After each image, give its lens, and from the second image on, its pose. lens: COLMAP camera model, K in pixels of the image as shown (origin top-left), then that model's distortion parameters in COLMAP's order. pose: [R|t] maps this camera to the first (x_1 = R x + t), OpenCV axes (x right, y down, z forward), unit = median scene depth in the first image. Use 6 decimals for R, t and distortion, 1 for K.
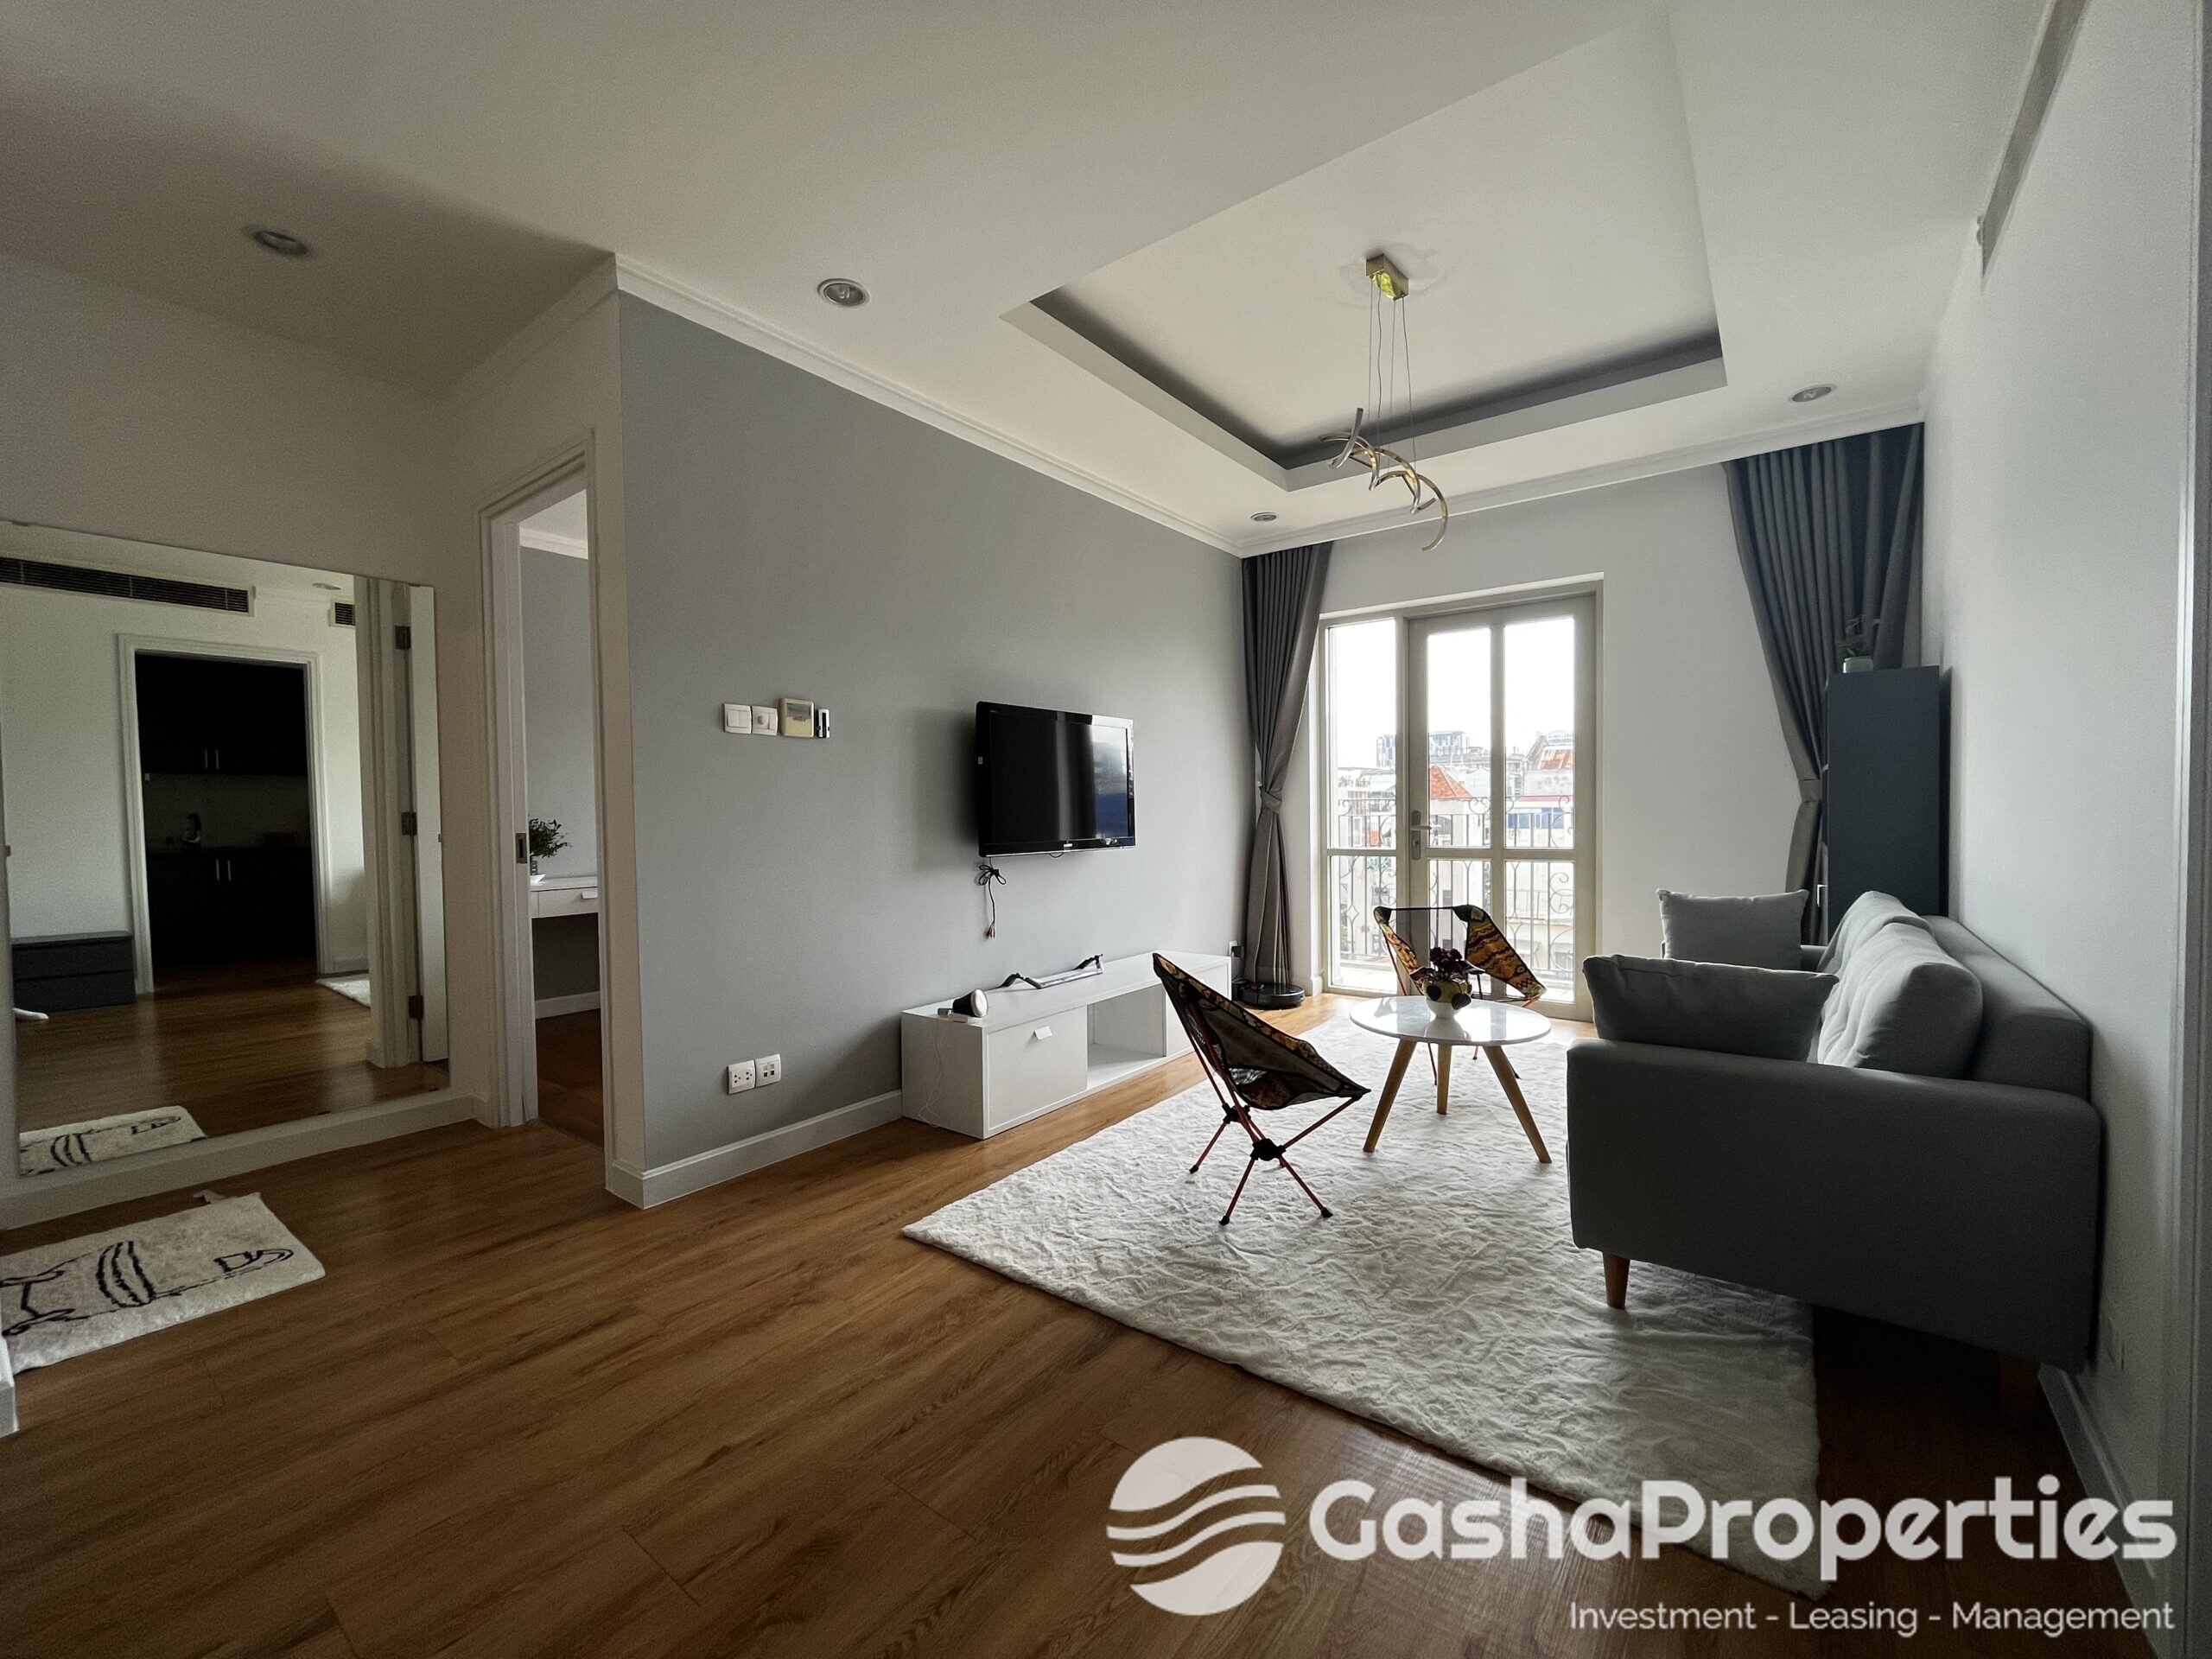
lens RADIAL K [[901.8, 0, 1108.7], [0, 901.8, 832.6], [0, 0, 1]] dist [-0.003658, -0.000078]
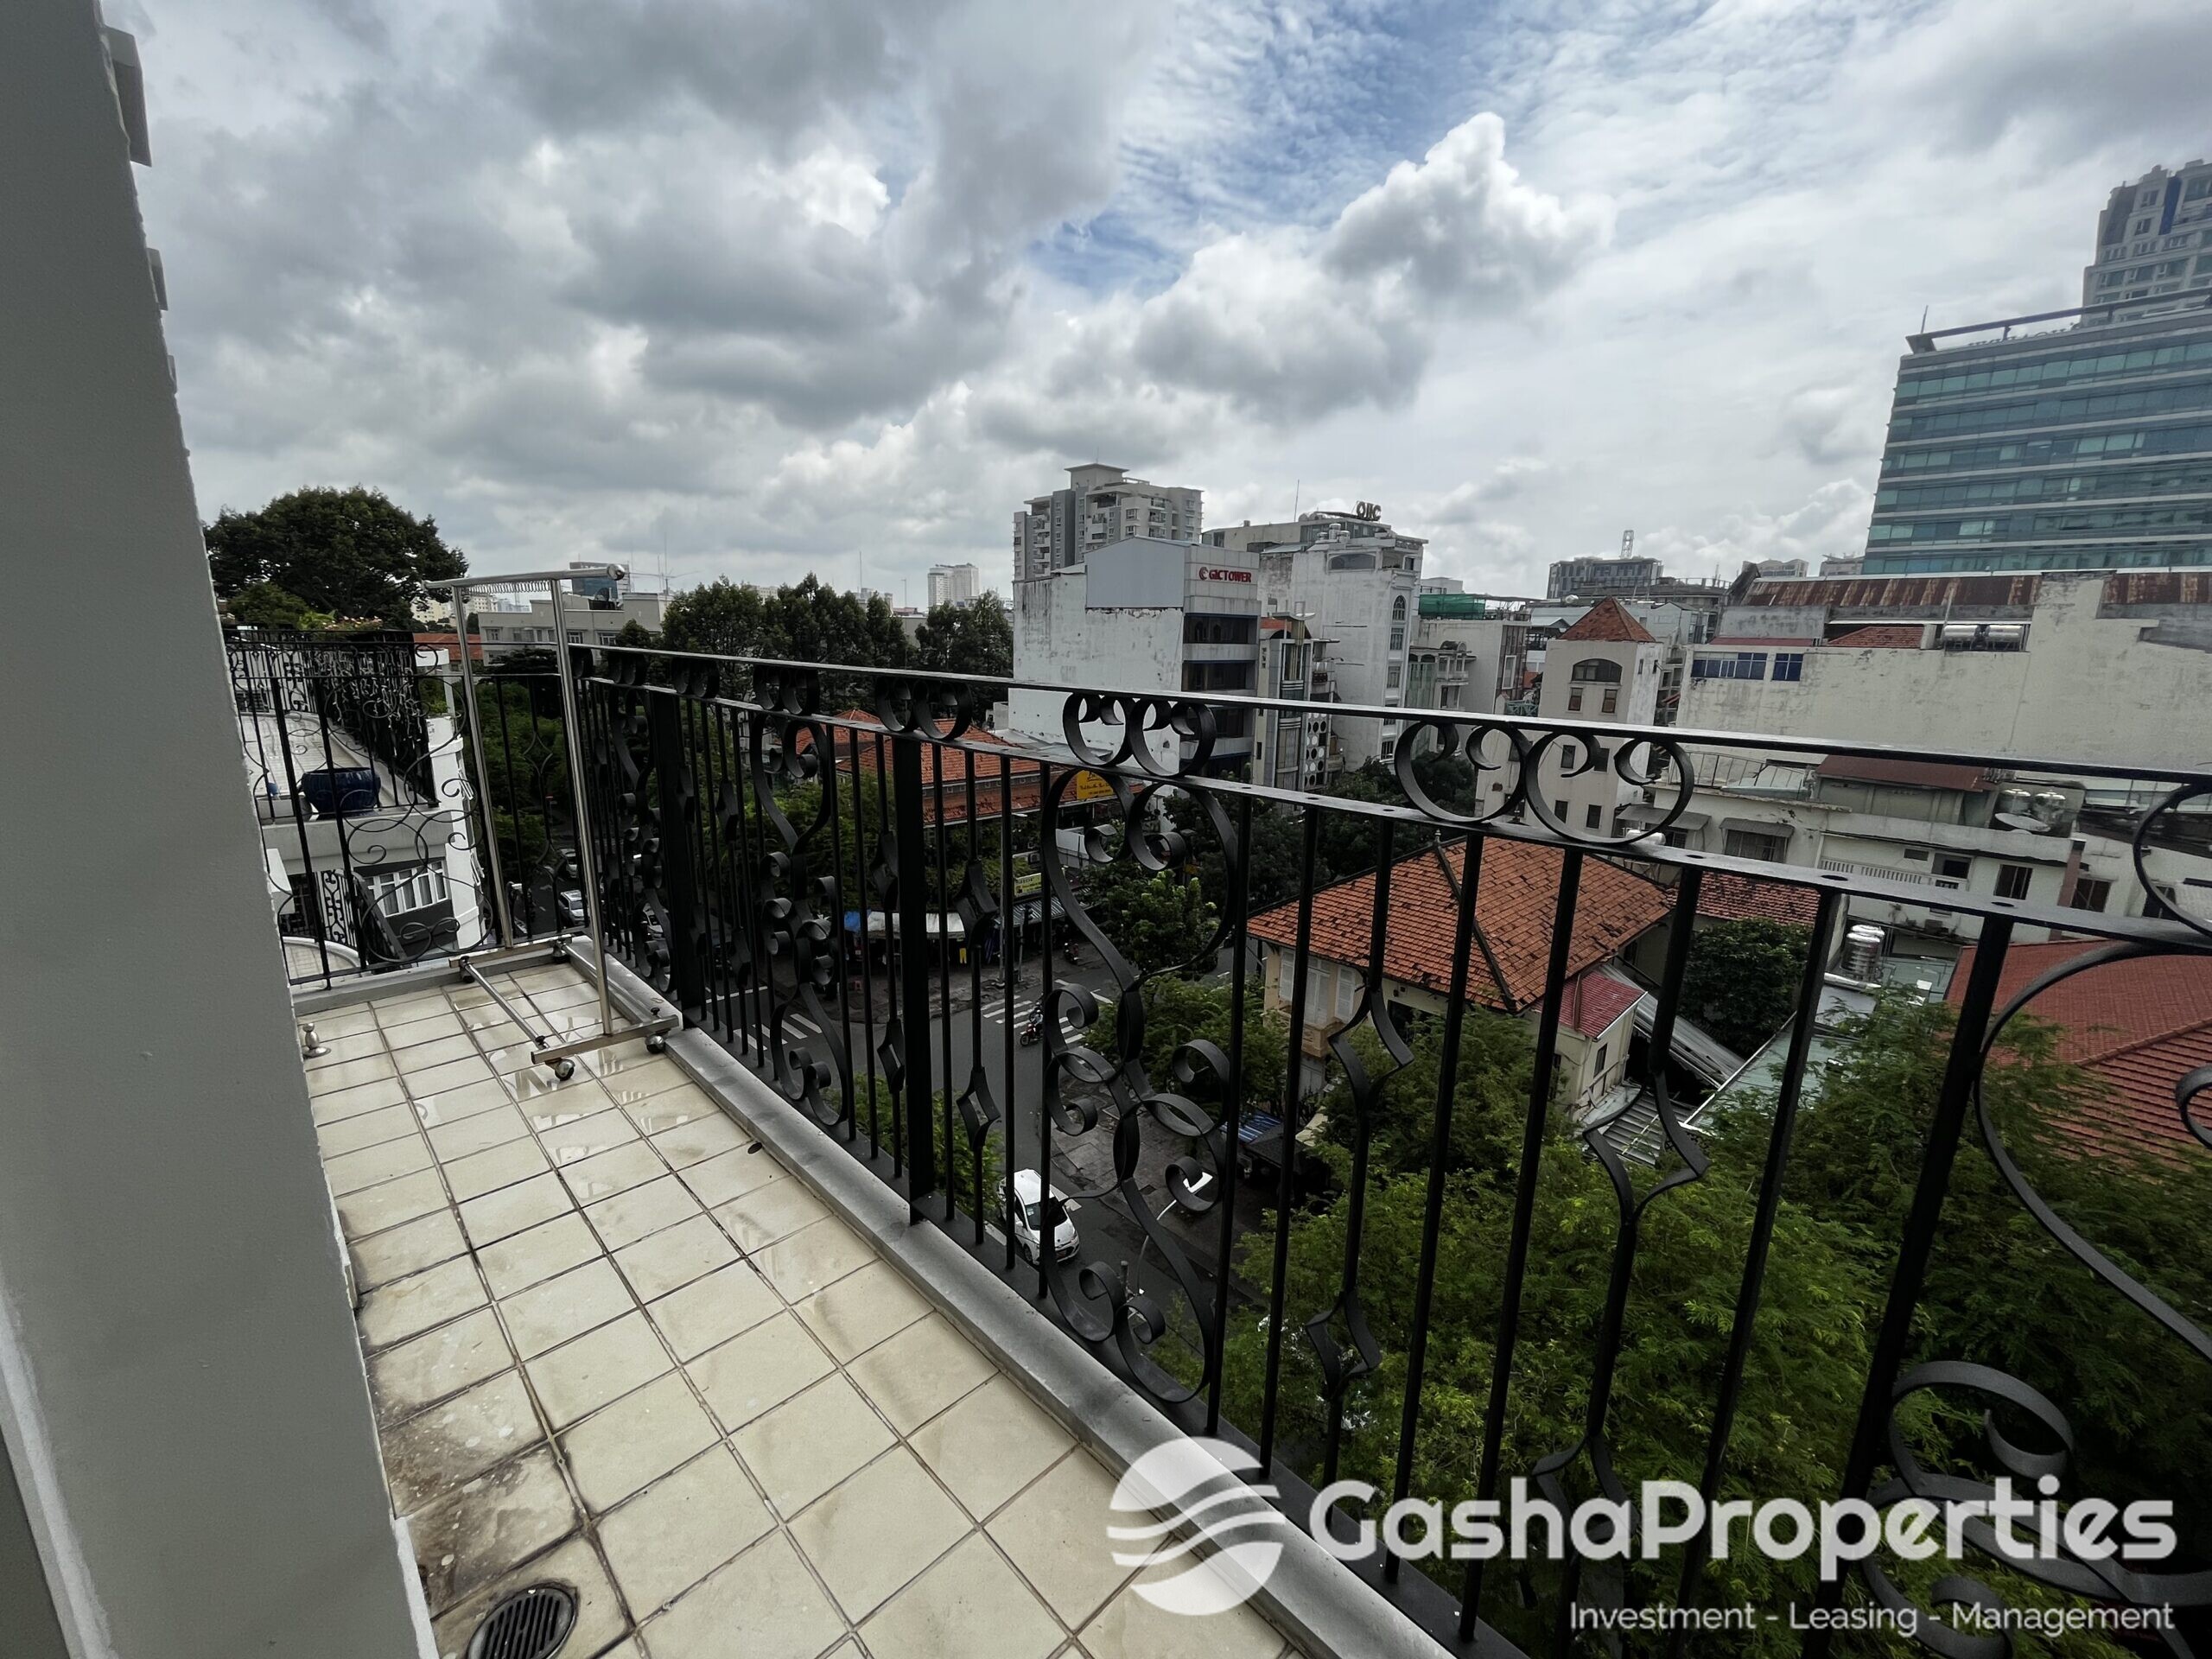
lens RADIAL K [[901.8, 0, 1106.9], [0, 901.8, 838.3], [0, 0, 1]] dist [-0.003658, -0.000078]
pose [[0.987940, 0.062619, -0.141613, 0.843597], [-0.033852, 0.979800, 0.197092, -0.111781], [0.151094, -0.189922, 0.970103, 1.909503]]
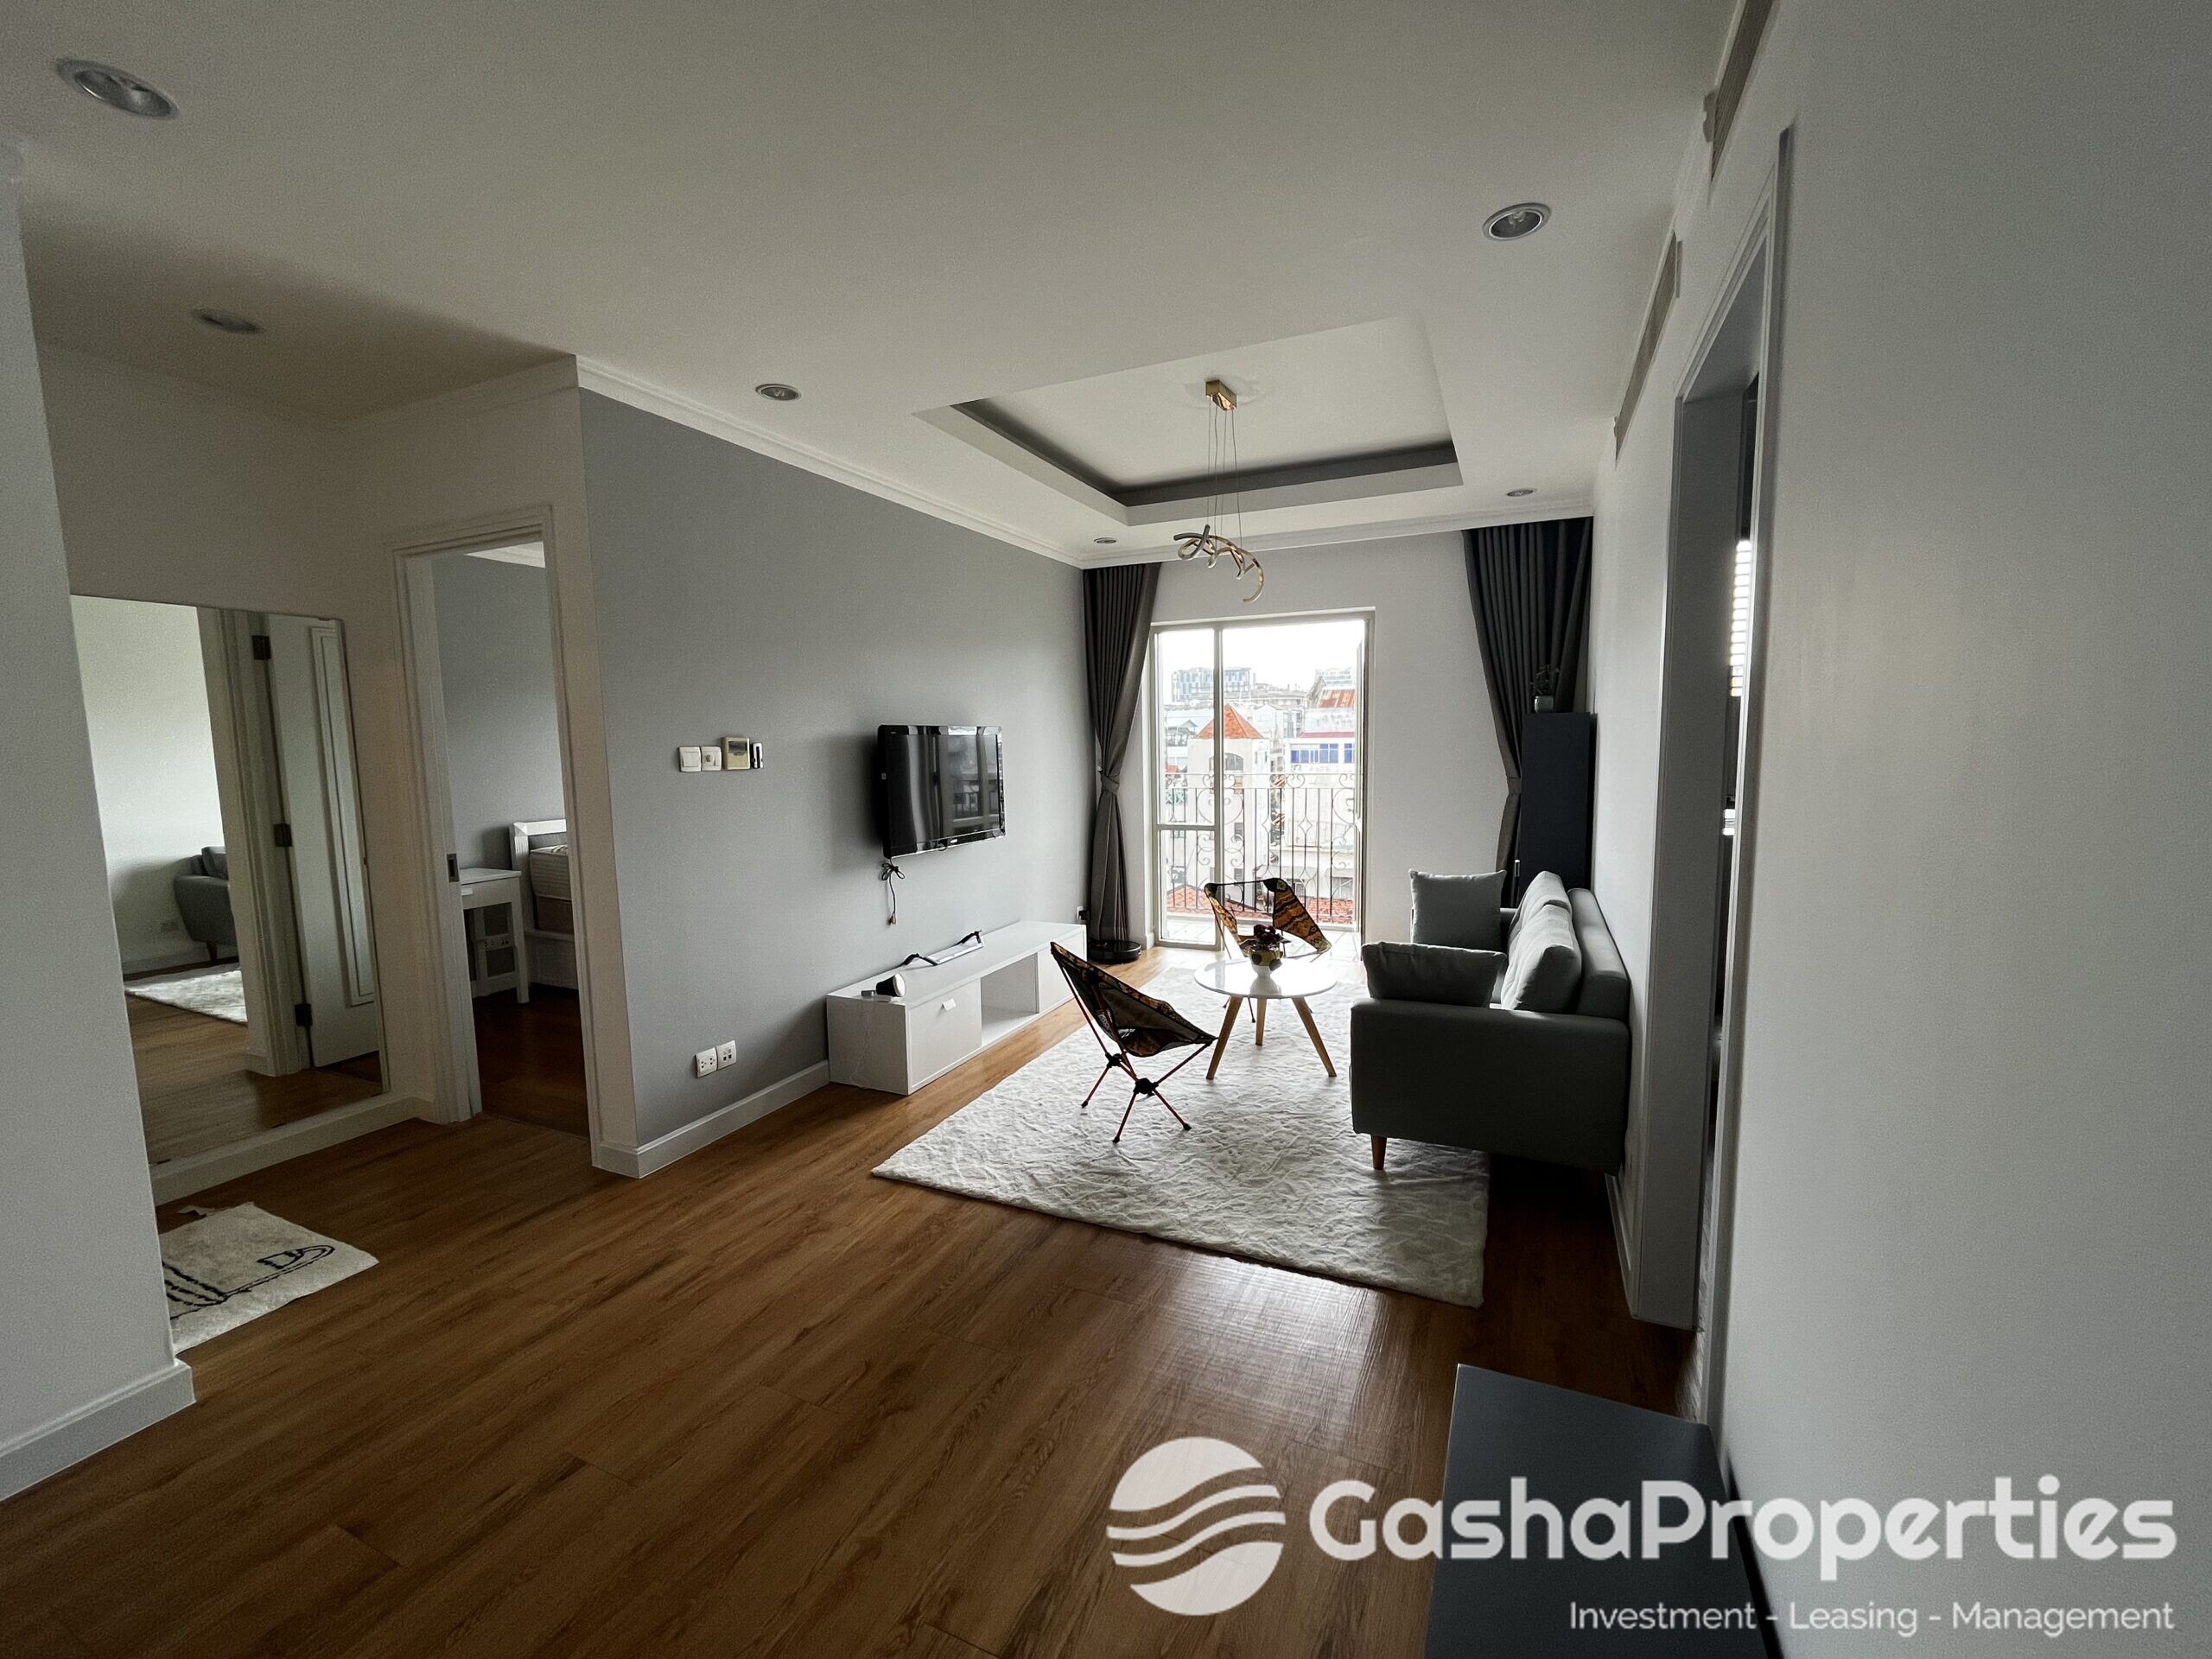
lens RADIAL K [[901.8, 0, 1107.5], [0, 901.8, 829.2], [0, 0, 1]] dist [-0.003658, -0.000078]
pose [[0.976294, -0.025180, 0.214981, -0.141139], [0.010222, 0.997466, 0.070406, -0.113374], [-0.216209, -0.066540, 0.974077, -0.248490]]
